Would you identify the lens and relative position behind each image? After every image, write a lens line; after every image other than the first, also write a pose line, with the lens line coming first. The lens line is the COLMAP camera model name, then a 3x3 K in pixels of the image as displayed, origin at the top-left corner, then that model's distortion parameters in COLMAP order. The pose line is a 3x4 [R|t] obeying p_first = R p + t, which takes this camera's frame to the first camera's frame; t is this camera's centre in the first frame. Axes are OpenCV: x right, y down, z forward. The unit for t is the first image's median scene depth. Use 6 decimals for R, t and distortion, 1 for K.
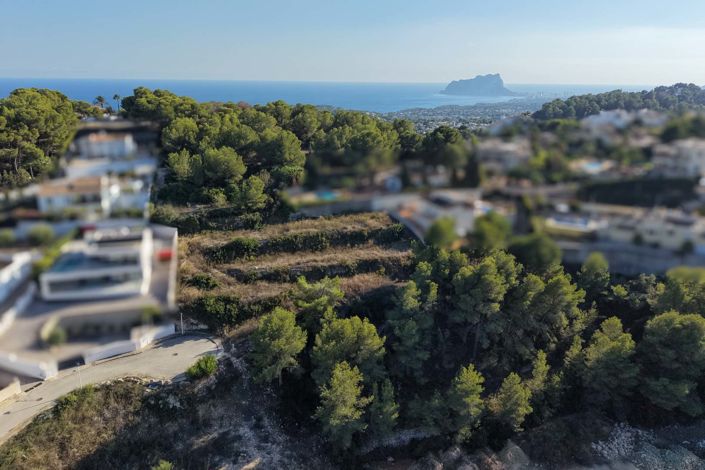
lens RADIAL K [[464.0, 0, 352.0], [0, 464.0, 209.2], [0, 0, 1]] dist [0.018366, -0.022696]
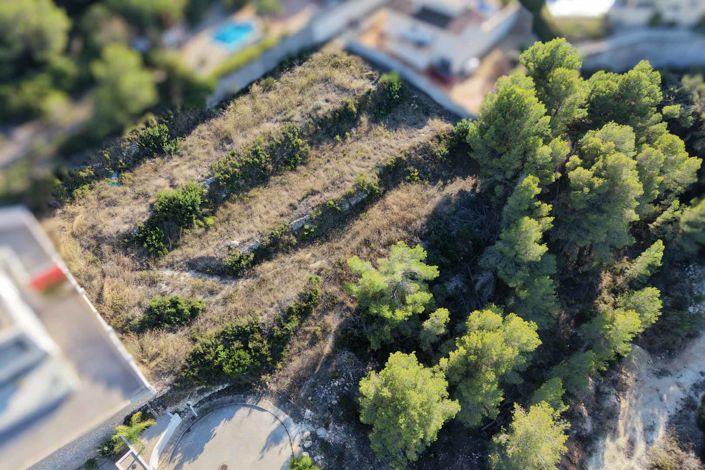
lens RADIAL K [[464.0, 0, 352.0], [0, 464.0, 209.2], [0, 0, 1]] dist [0.018366, -0.022696]
pose [[0.882704, -0.364109, 0.297083, -0.230053], [0.133517, 0.800453, 0.584336, -0.228251], [-0.450562, -0.476130, 0.755178, 0.496695]]
